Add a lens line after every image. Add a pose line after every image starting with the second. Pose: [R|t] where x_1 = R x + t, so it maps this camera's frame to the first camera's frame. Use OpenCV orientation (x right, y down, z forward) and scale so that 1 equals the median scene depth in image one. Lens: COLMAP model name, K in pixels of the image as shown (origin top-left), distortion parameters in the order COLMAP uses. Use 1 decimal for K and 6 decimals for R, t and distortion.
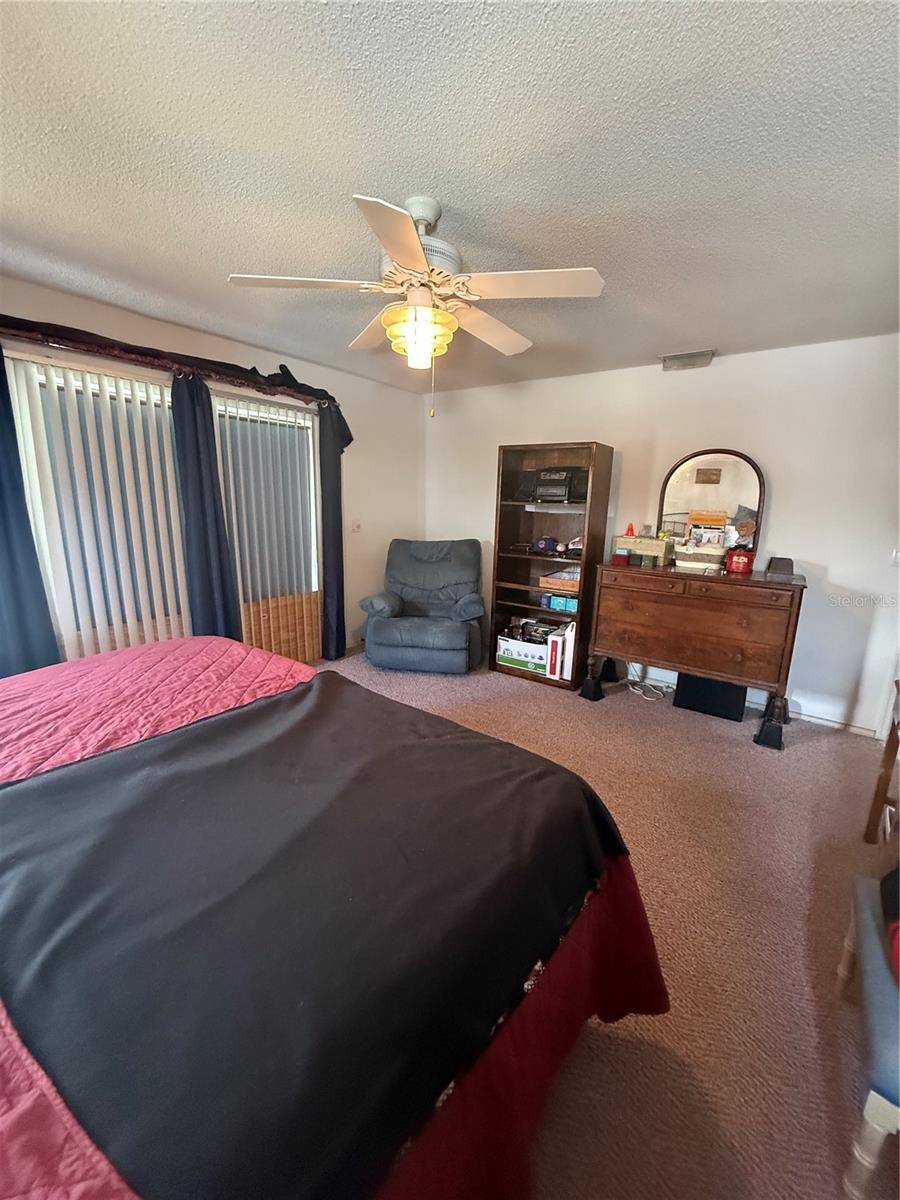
lens RADIAL K [[476.6, 0, 454.1], [0, 476.6, 599.6], [0, 0, 1]] dist [-0.000349, -0.000143]
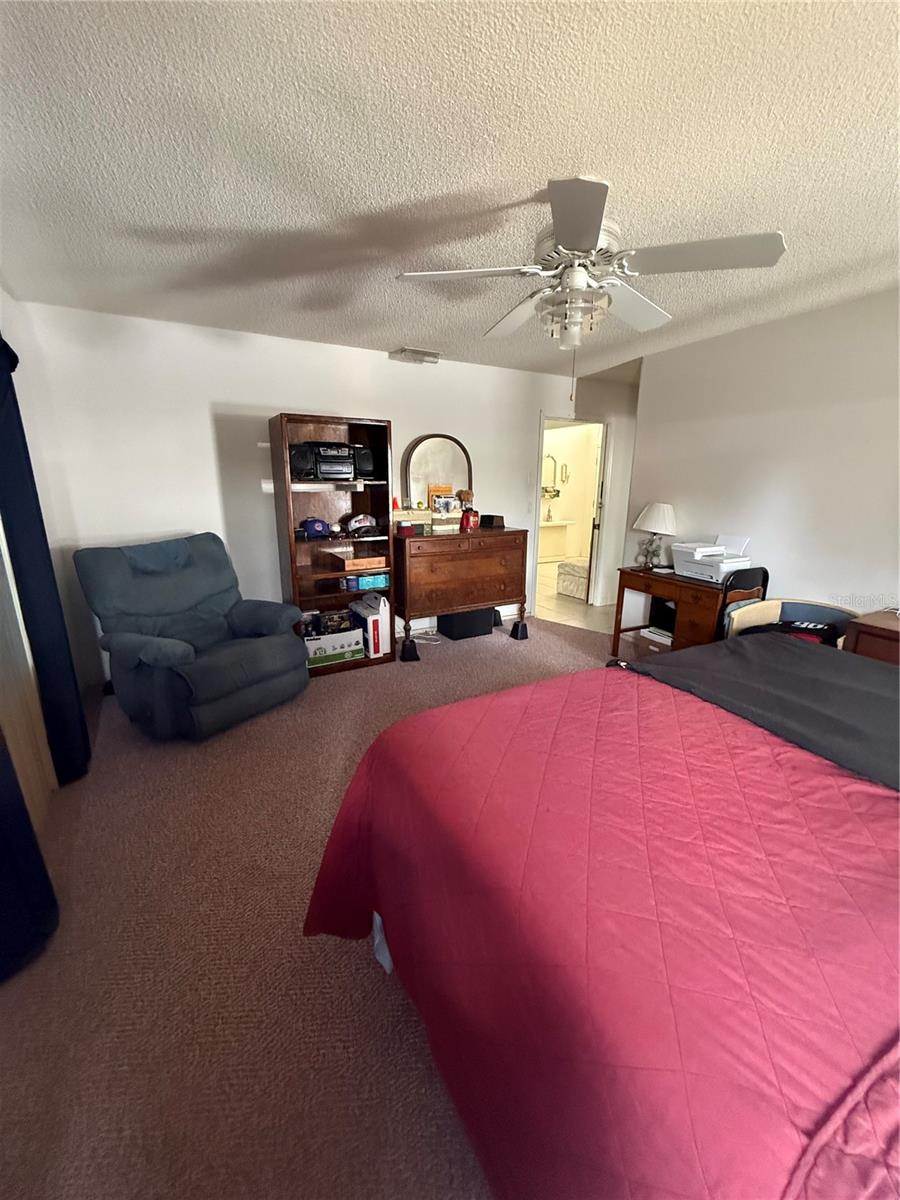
lens RADIAL K [[476.6, 0, 450.4], [0, 476.6, 599.0], [0, 0, 1]] dist [-0.000349, -0.000143]
pose [[0.433727, -0.243333, 0.867566, -0.764885], [0.199405, 0.964892, 0.170941, -0.126290], [-0.878703, 0.098855, 0.467022, 0.517294]]
